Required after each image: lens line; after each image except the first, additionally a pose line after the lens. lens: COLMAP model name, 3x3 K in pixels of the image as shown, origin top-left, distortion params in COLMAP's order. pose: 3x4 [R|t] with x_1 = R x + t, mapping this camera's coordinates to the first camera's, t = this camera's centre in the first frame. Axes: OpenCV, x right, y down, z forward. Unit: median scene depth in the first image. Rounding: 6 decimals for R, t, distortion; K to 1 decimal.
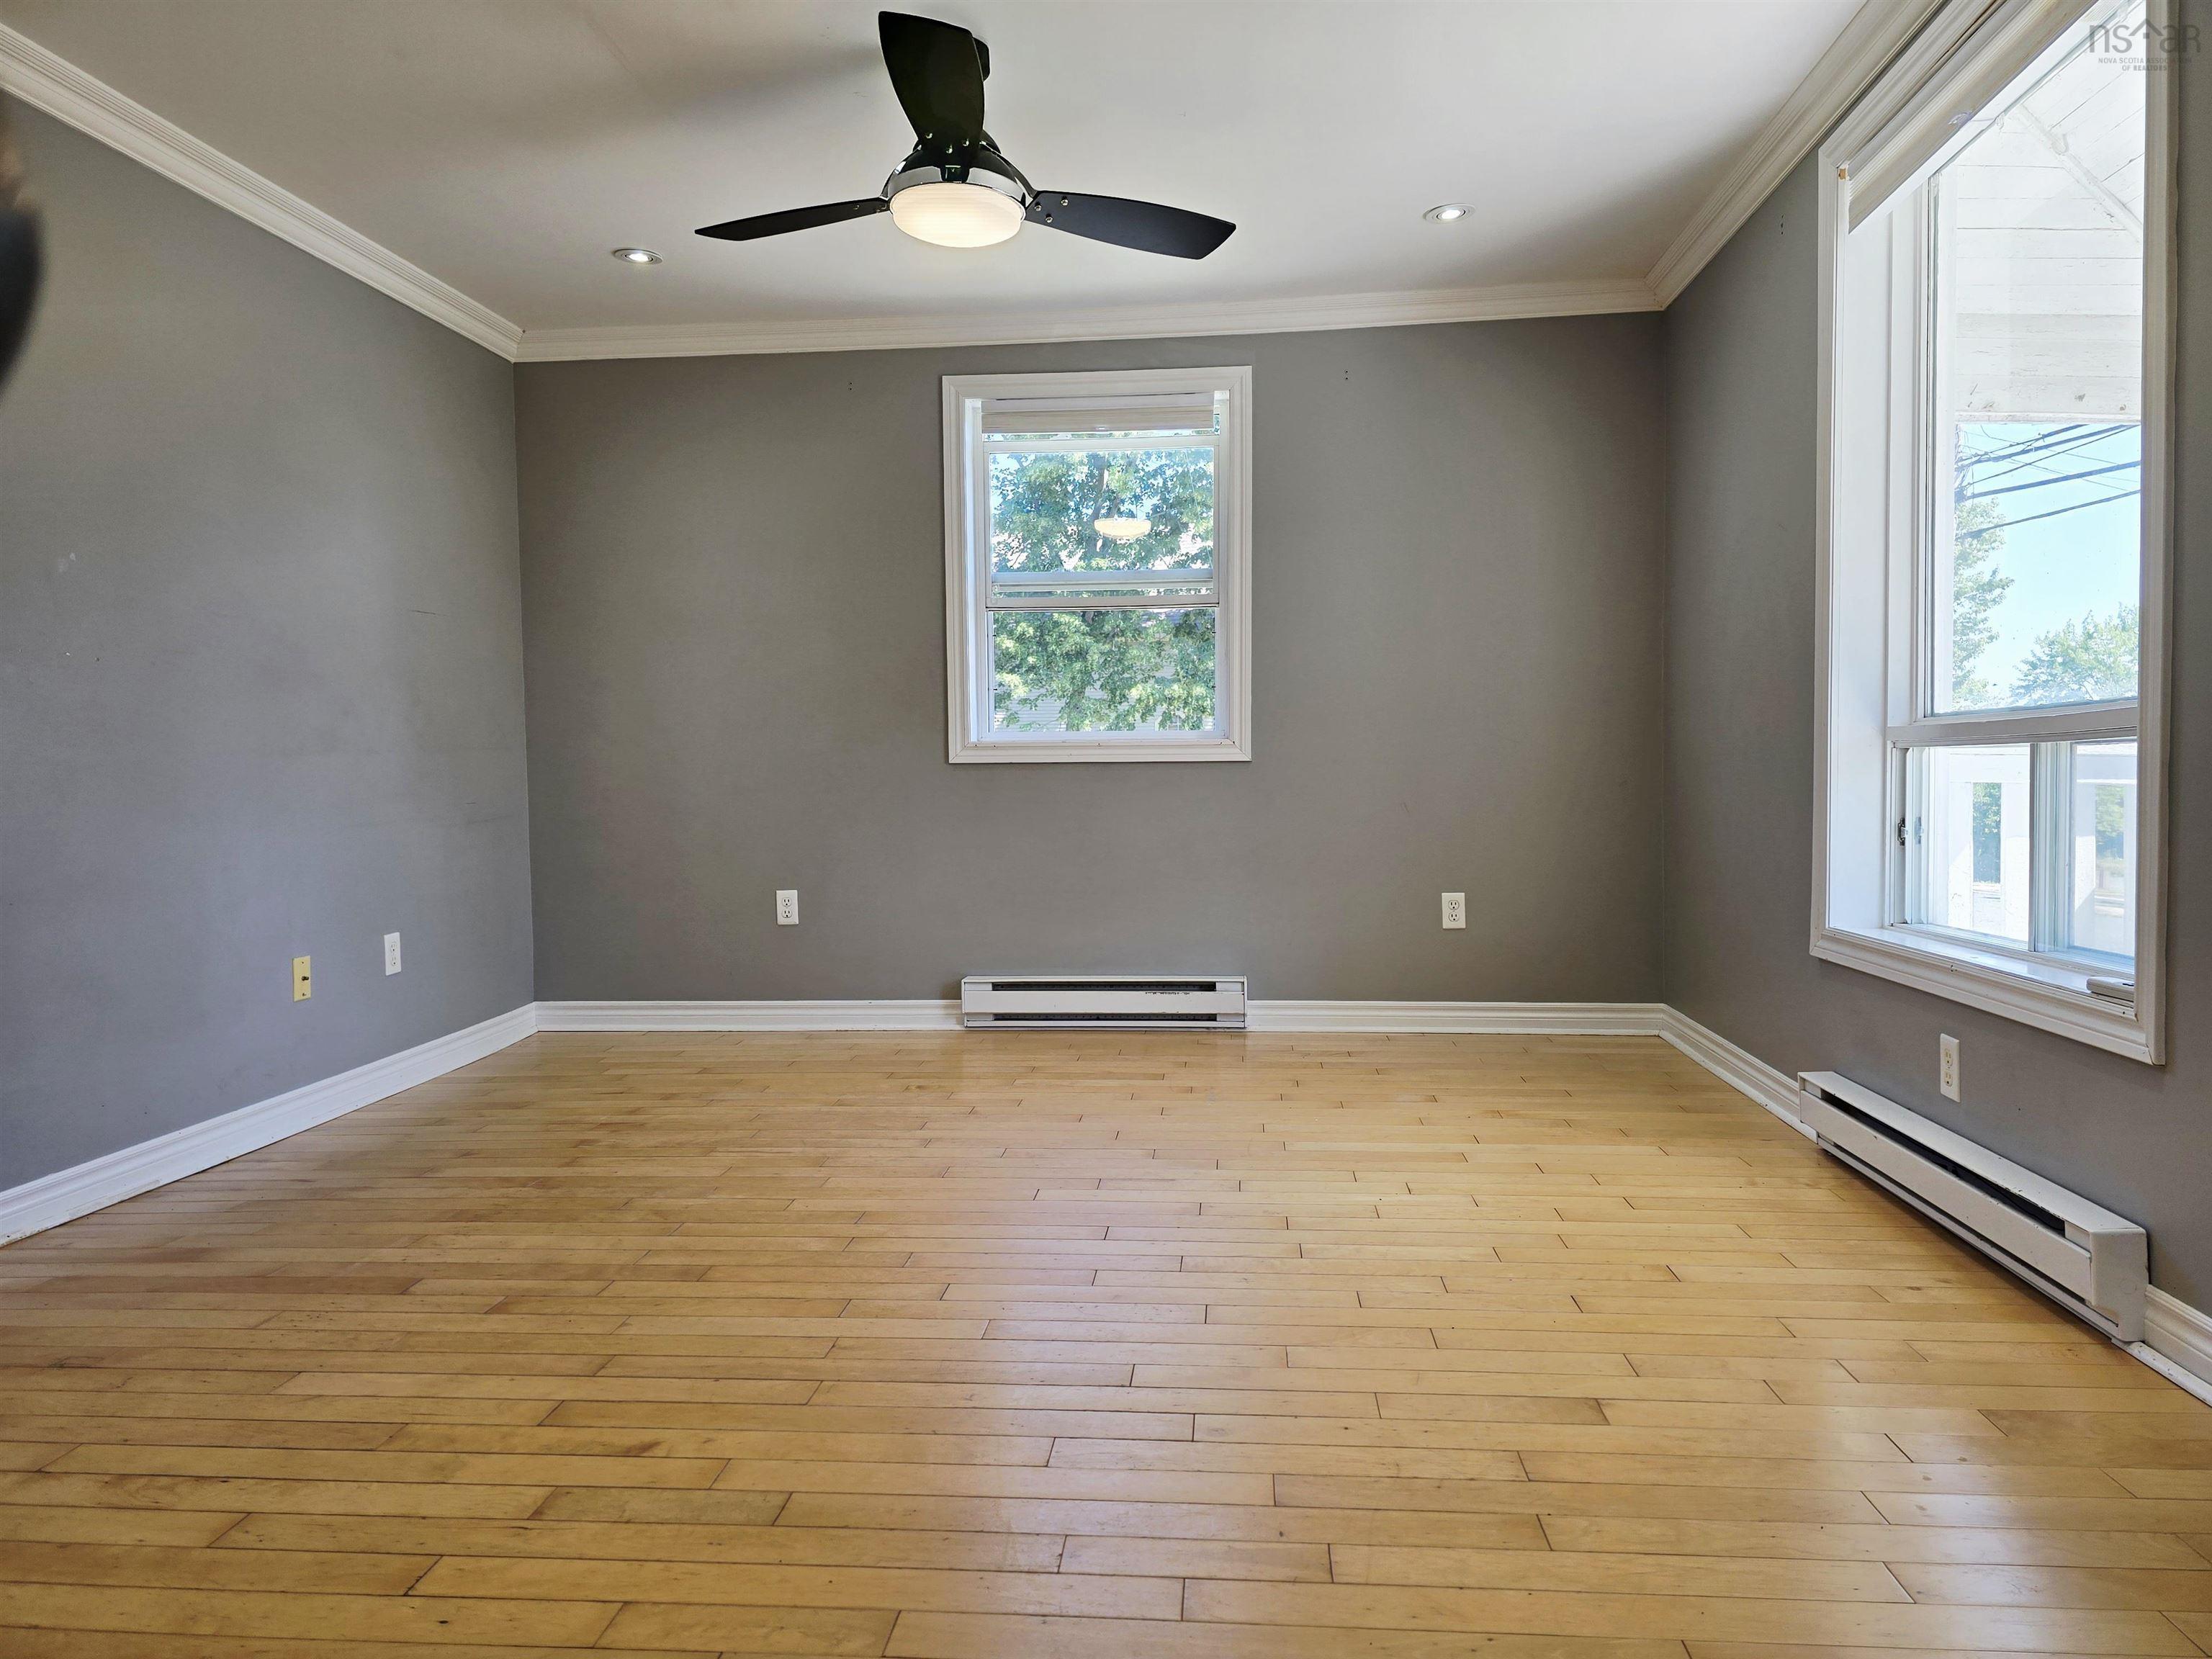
lens RADIAL K [[1486.9, 0, 1106.2], [0, 1486.9, 830.5], [0, 0, 1]] dist [0.072345, -0.056112]
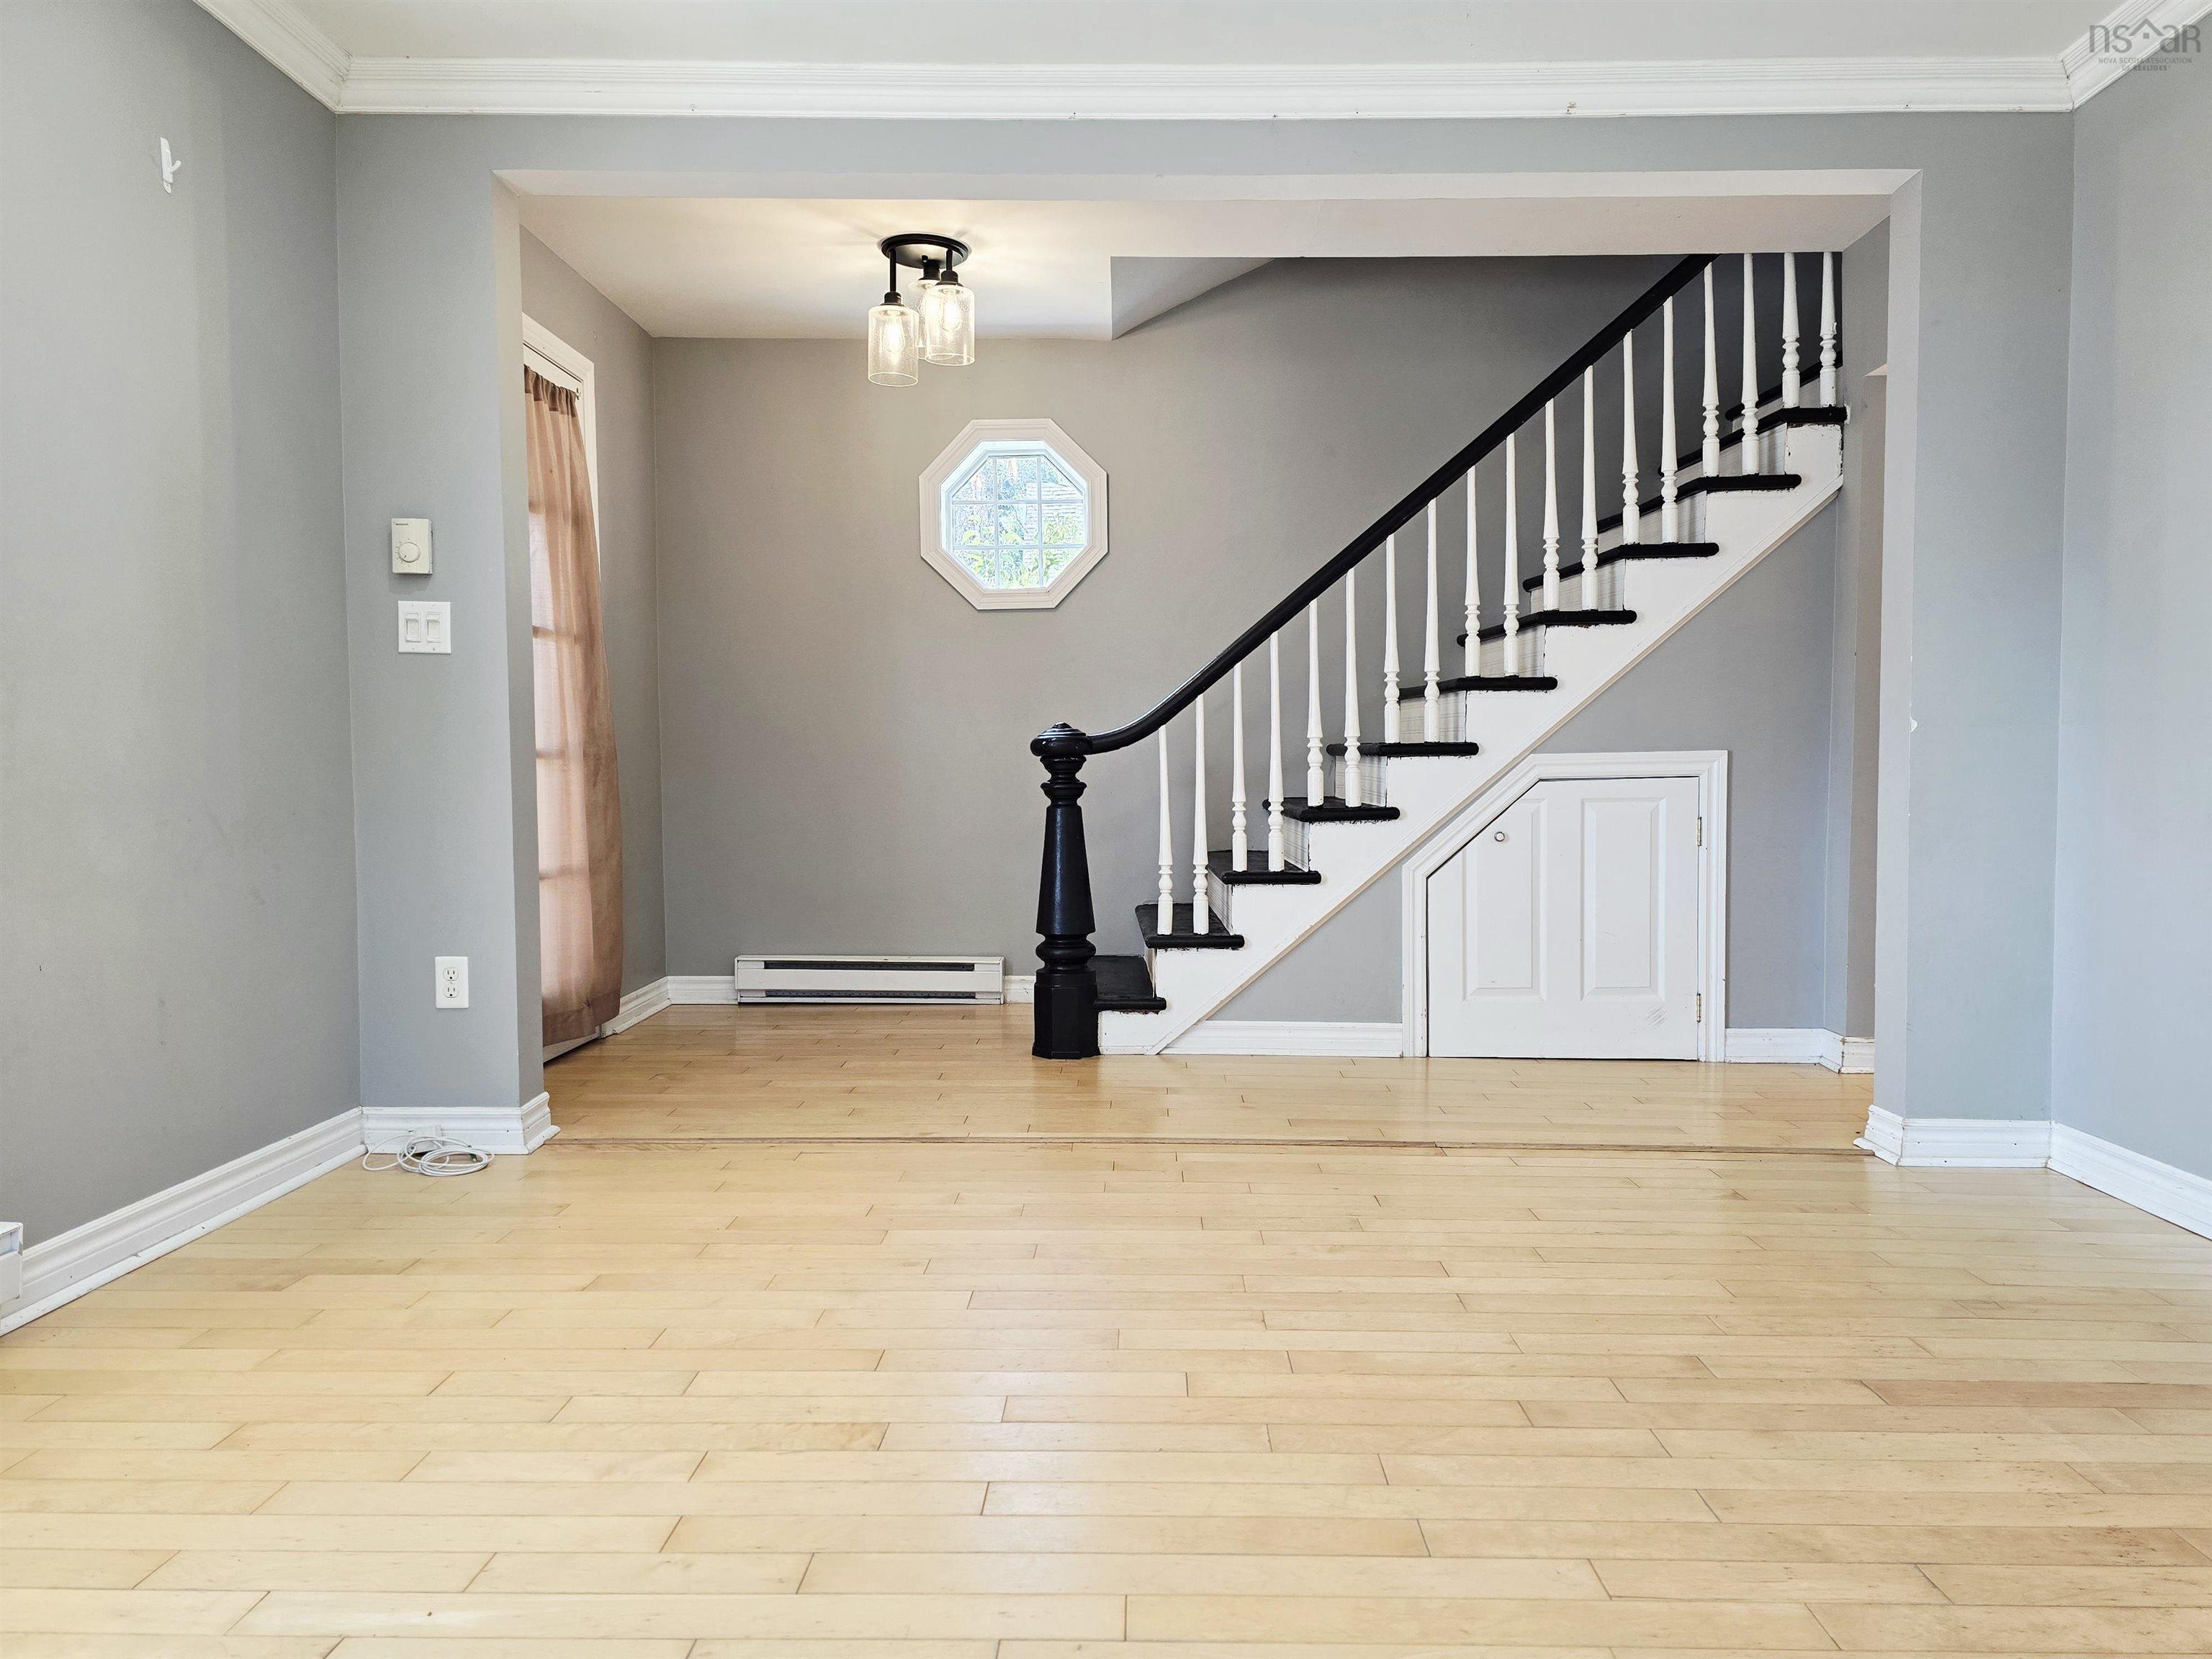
lens RADIAL K [[1486.9, 0, 1105.5], [0, 1486.9, 827.9], [0, 0, 1]] dist [0.072345, -0.056112]
pose [[-0.997762, 0.019987, -0.063813, -0.016460], [0.014910, 0.996757, 0.079074, -0.062150], [0.065186, 0.077946, -0.994824, 1.801812]]
